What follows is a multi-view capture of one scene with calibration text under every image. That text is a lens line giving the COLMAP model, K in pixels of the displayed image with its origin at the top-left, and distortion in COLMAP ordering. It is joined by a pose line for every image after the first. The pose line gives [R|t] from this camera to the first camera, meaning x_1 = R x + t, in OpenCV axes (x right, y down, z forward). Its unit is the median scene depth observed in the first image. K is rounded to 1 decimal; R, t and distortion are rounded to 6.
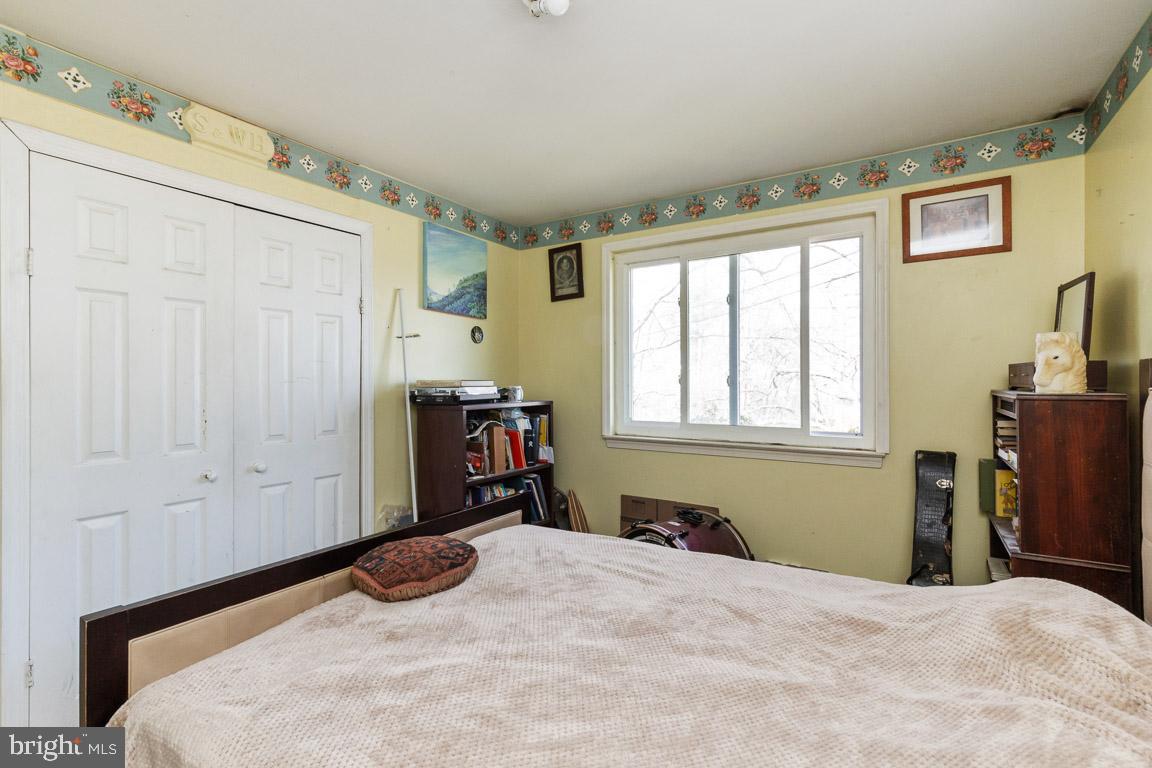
lens RADIAL K [[521.1, 0, 577.2], [0, 521.1, 377.9], [0, 0, 1]] dist [0.002730, -0.000016]
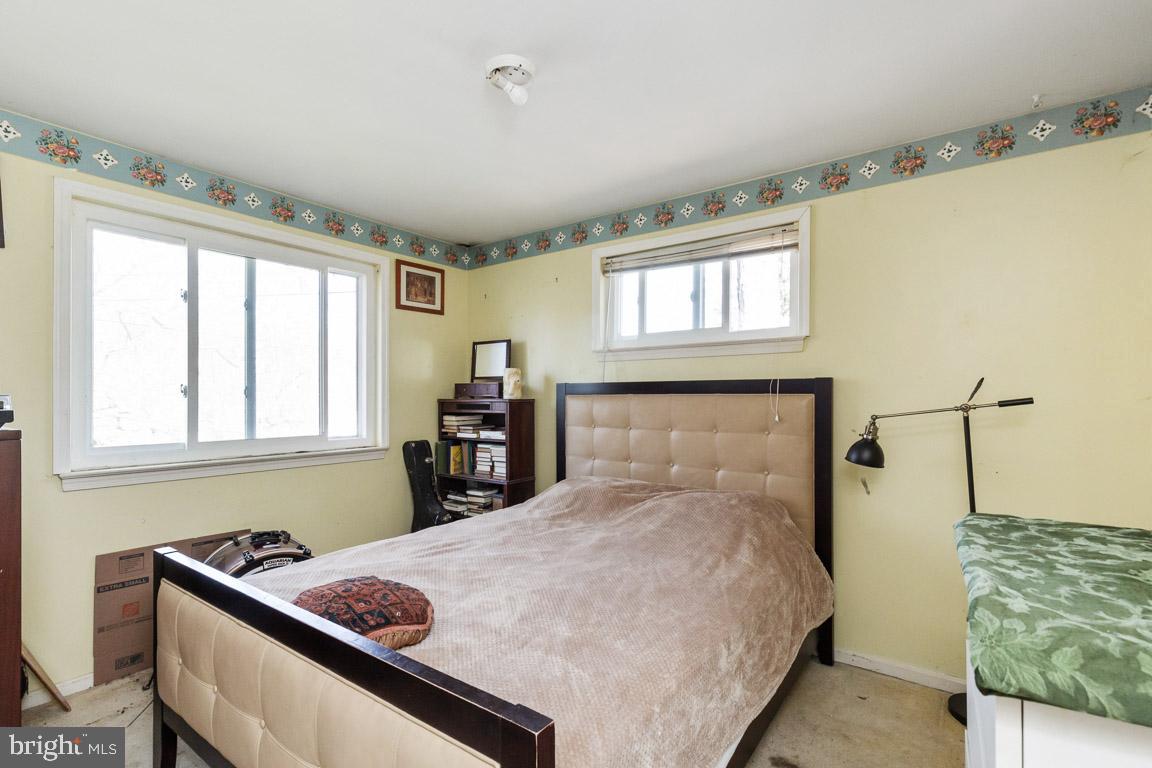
lens RADIAL K [[535.8, 0, 579.3], [0, 535.8, 393.4], [0, 0, 1]] dist [0.000394, -0.000148]
pose [[0.063201, 0.011049, 0.997940, -0.689848], [-0.004315, 0.999932, -0.010798, 0.017398], [-0.997992, -0.003624, 0.063244, 0.381448]]
